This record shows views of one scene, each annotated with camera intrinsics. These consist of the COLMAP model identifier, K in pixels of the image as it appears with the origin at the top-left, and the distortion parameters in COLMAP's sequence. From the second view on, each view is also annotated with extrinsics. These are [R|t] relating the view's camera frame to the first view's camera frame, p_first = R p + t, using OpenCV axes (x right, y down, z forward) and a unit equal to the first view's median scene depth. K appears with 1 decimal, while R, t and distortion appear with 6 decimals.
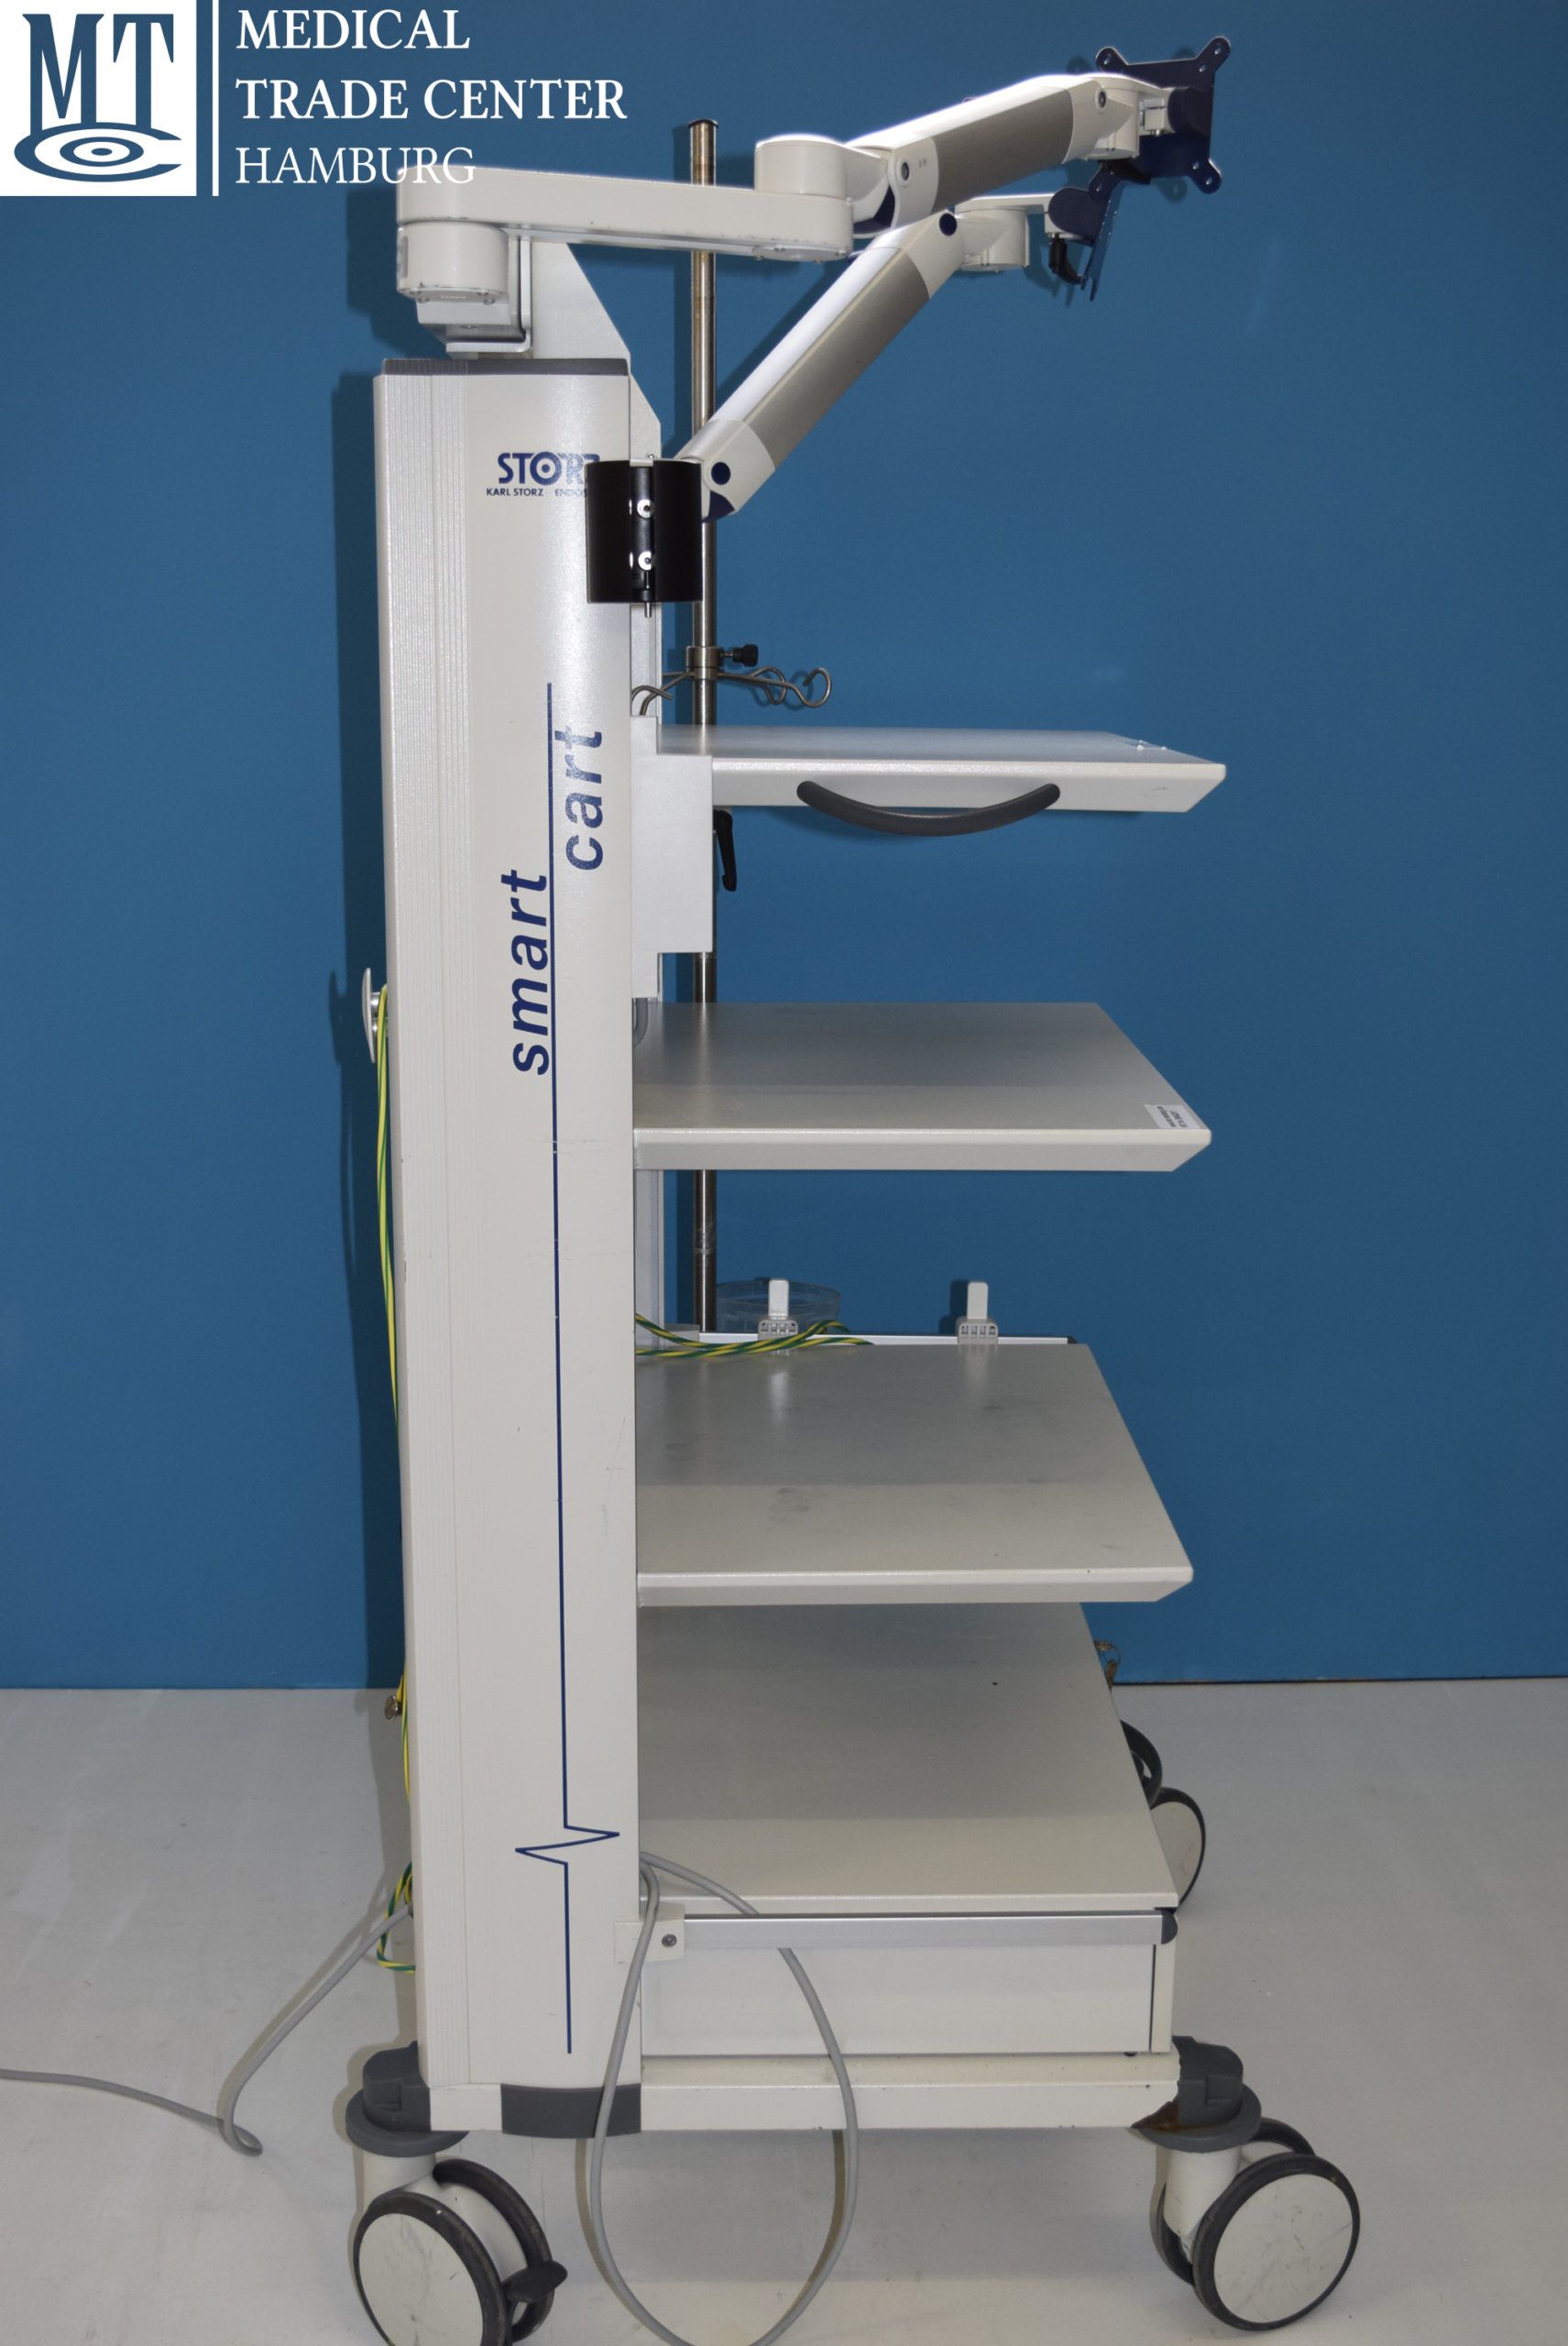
lens RADIAL K [[2723.7, 0, 784.2], [0, 2723.7, 1172.3], [0, 0, 1]] dist [0.145876, 0.000000]
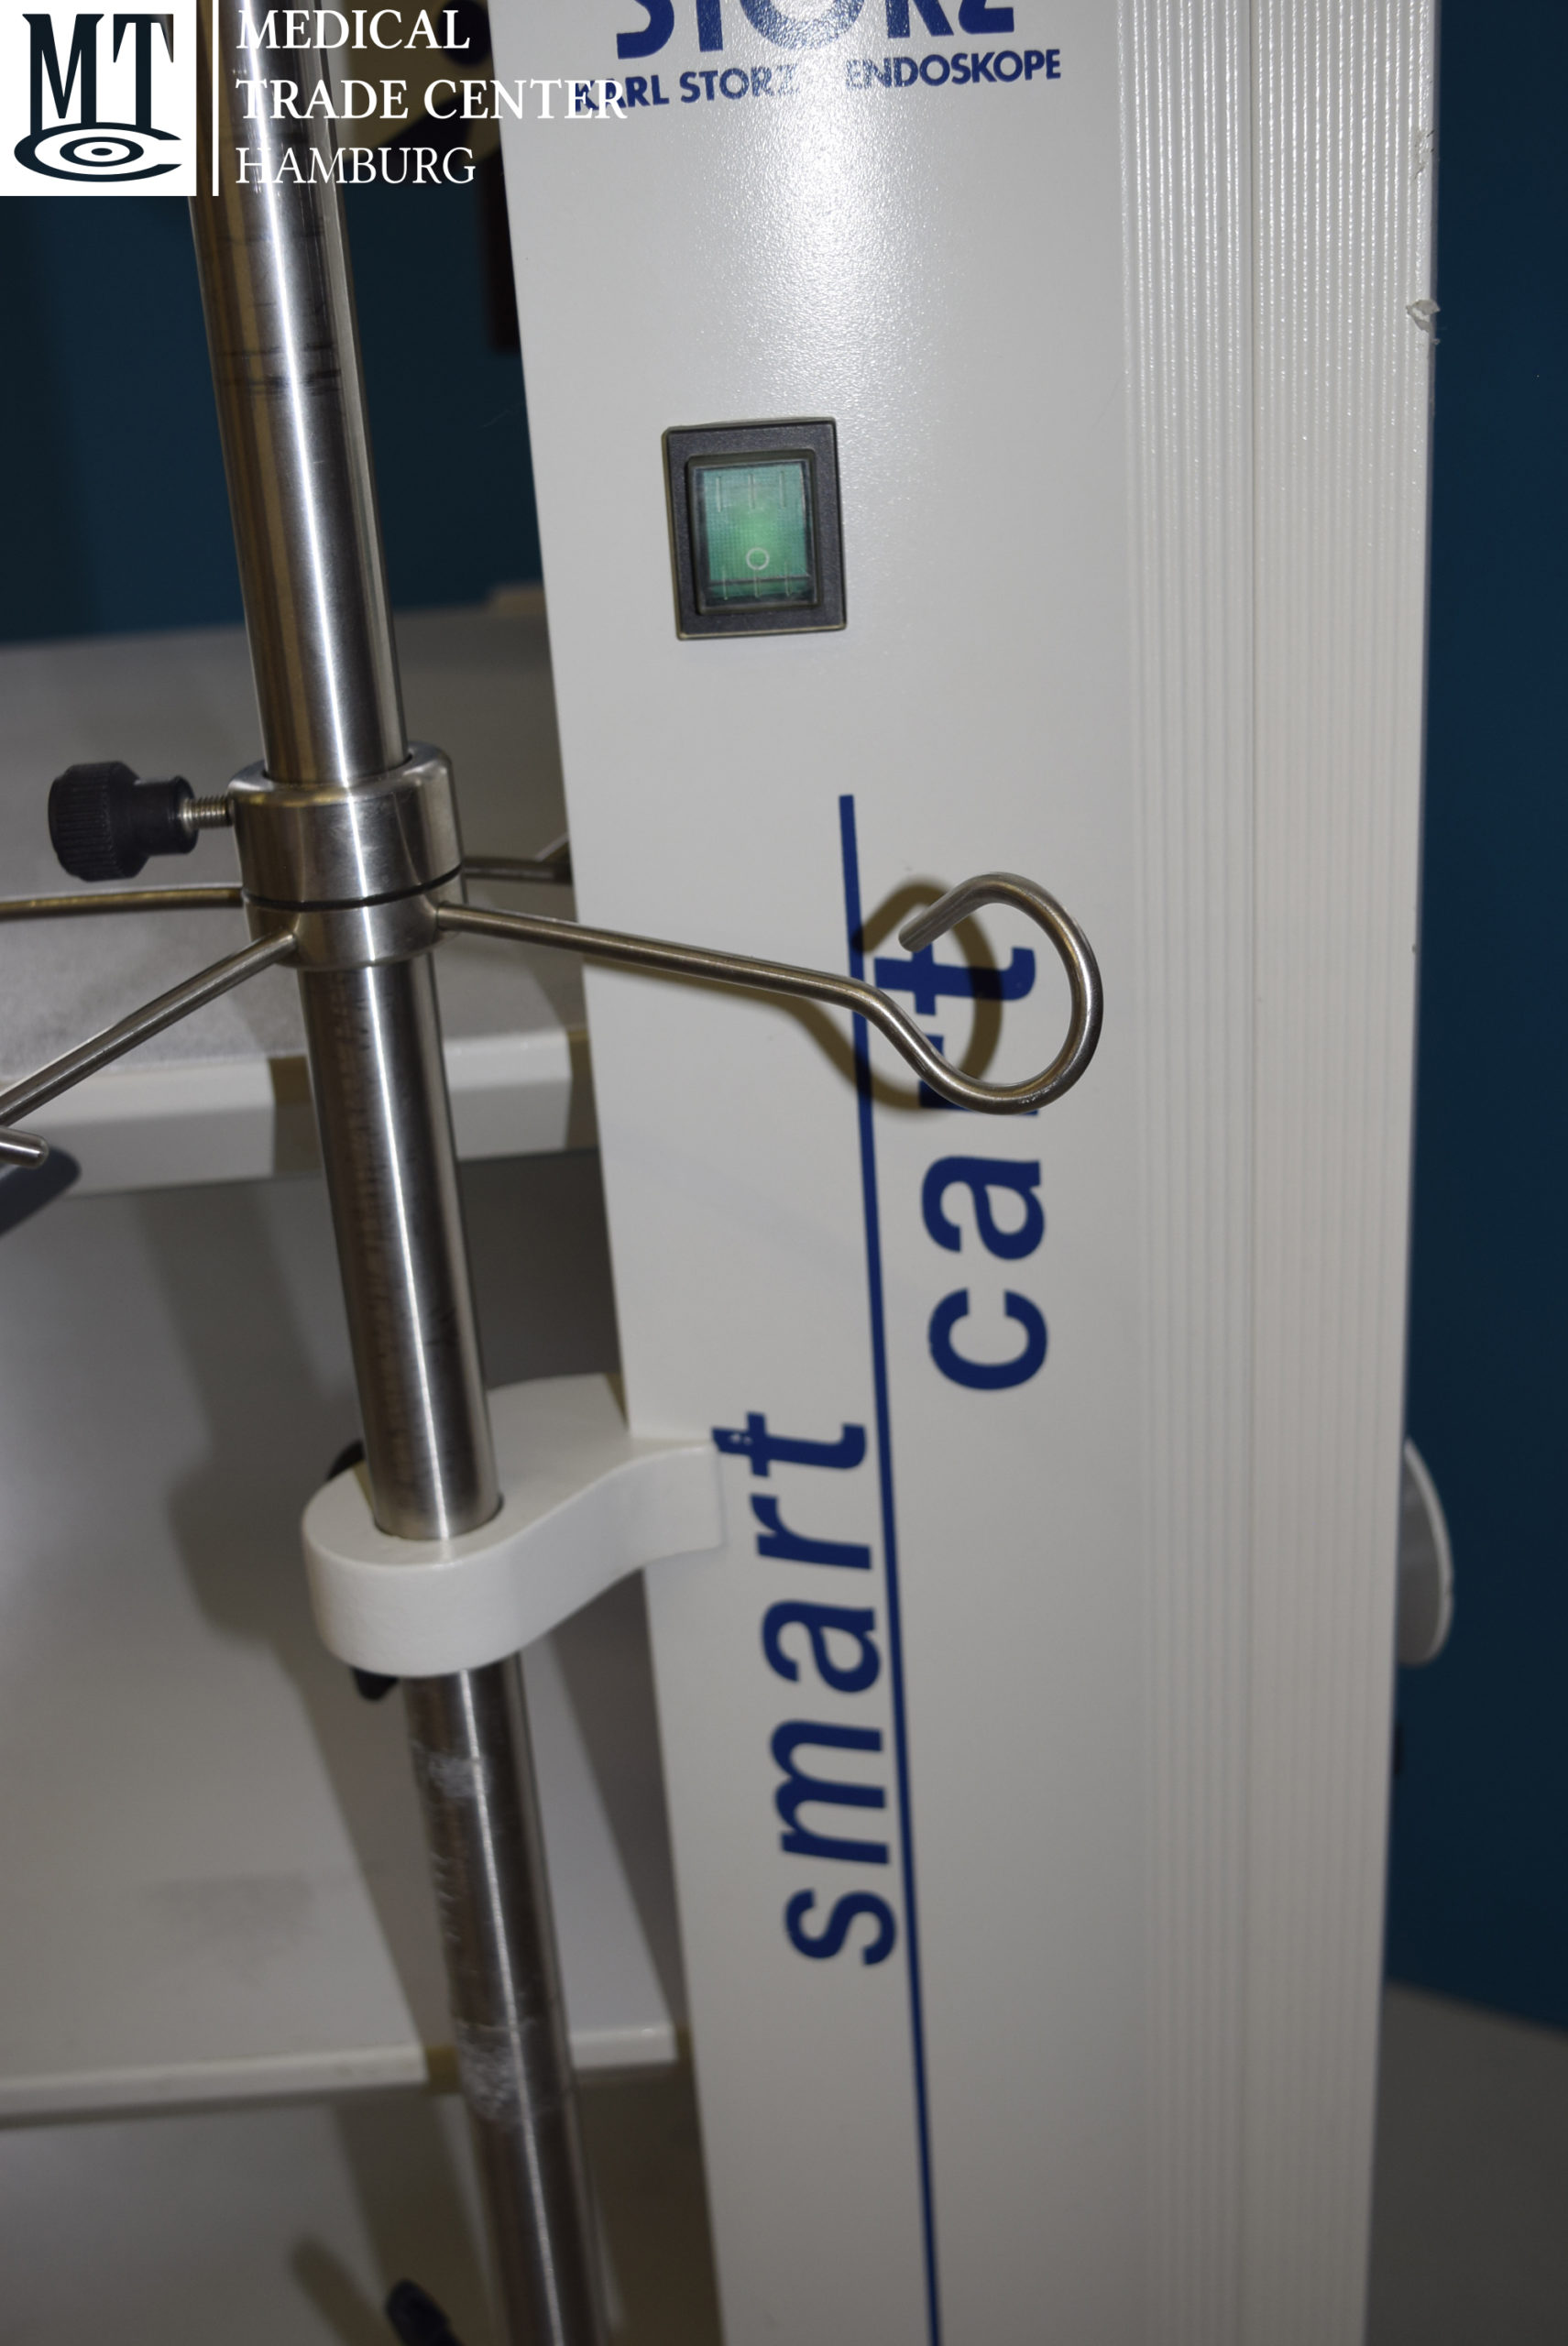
lens RADIAL K [[2616.3, 0, 783.3], [0, 2616.3, 1172.3], [0, 0, 1]] dist [0.041171, 0.000000]
pose [[0.994857, -0.045681, -0.090401, -0.068521], [0.058155, 0.988364, 0.140550, -0.174982], [0.082928, -0.145085, 0.985938, 0.718009]]
